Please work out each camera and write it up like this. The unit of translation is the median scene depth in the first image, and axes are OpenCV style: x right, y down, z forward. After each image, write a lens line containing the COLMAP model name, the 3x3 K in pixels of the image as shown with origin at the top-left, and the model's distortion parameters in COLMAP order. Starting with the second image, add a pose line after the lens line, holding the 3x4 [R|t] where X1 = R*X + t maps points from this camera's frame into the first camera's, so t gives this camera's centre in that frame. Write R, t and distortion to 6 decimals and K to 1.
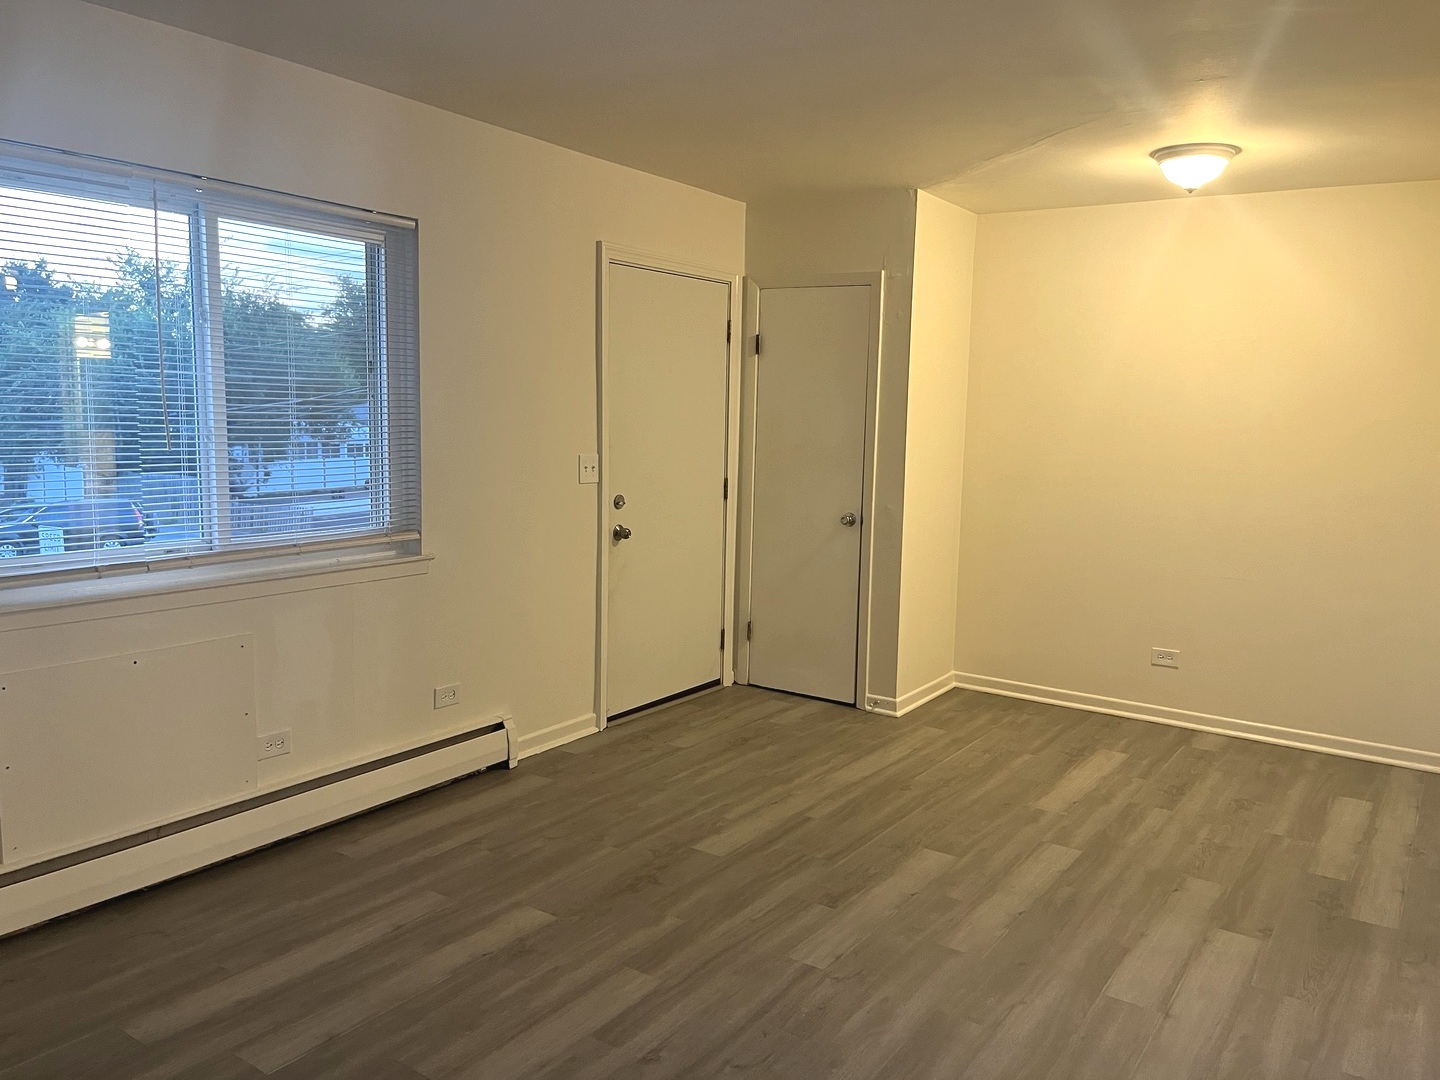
lens RADIAL K [[1101.2, 0, 720.0], [0, 1101.2, 540.0], [0, 0, 1]] dist [0.082262, -0.105254]
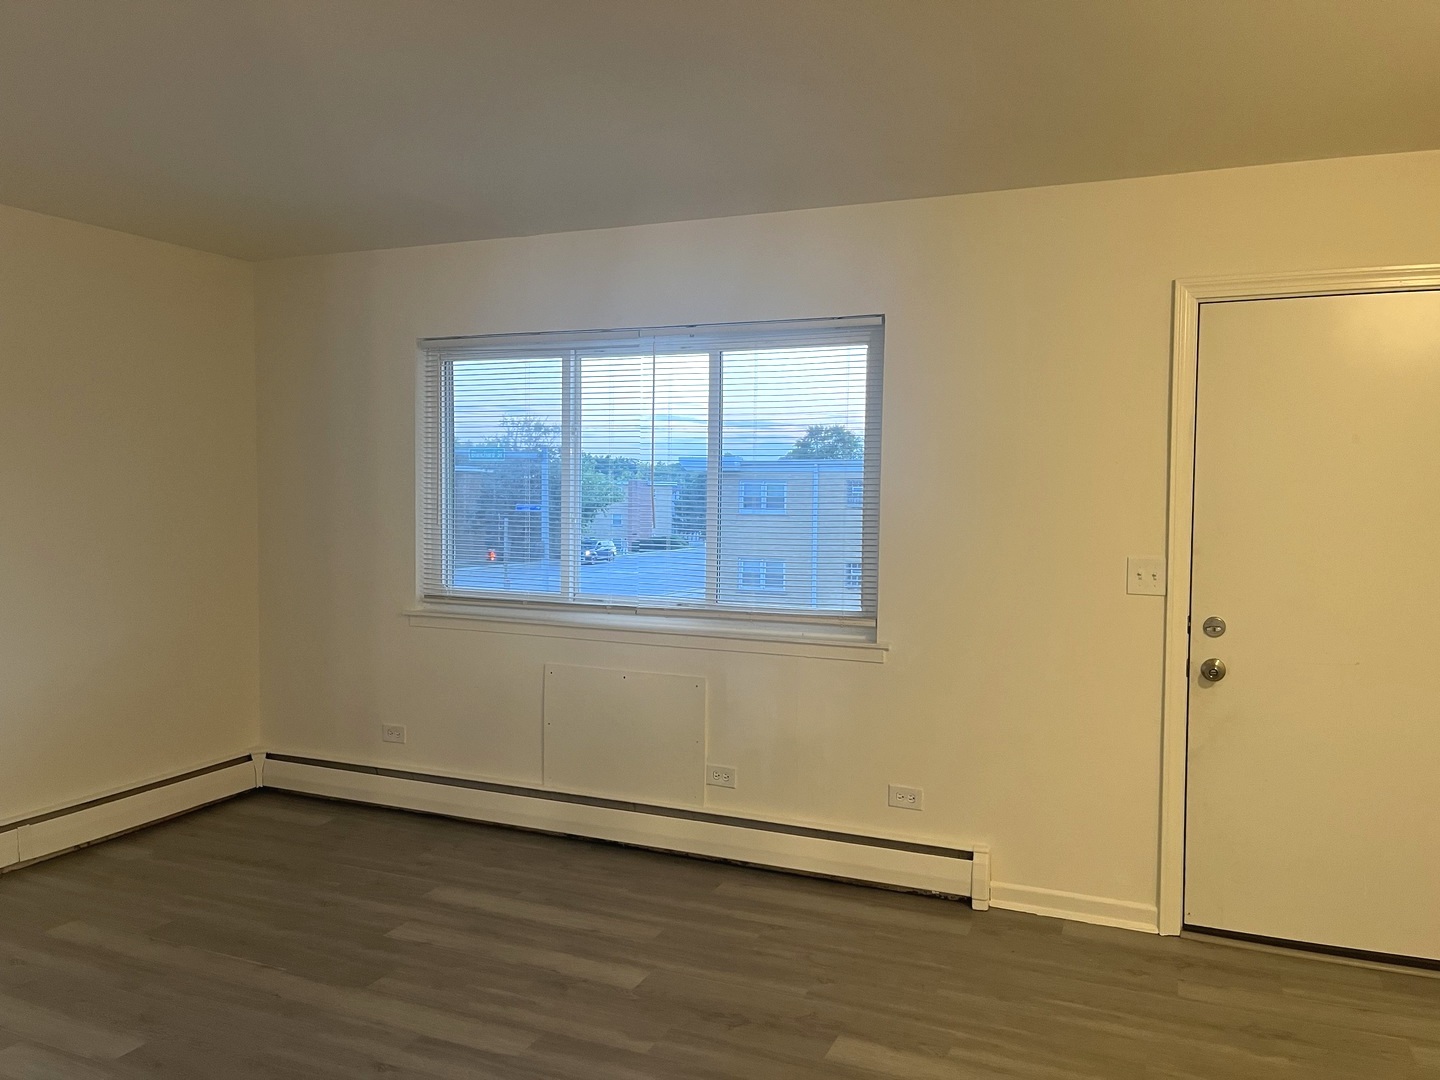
lens RADIAL K [[1101.2, 0, 720.0], [0, 1101.2, 540.0], [0, 0, 1]] dist [0.082262, -0.105254]
pose [[0.188833, 0.028059, -0.981608, 0.741429], [-0.125616, 0.992070, 0.004193, -0.071387], [0.973942, 0.122514, 0.190860, 0.719839]]
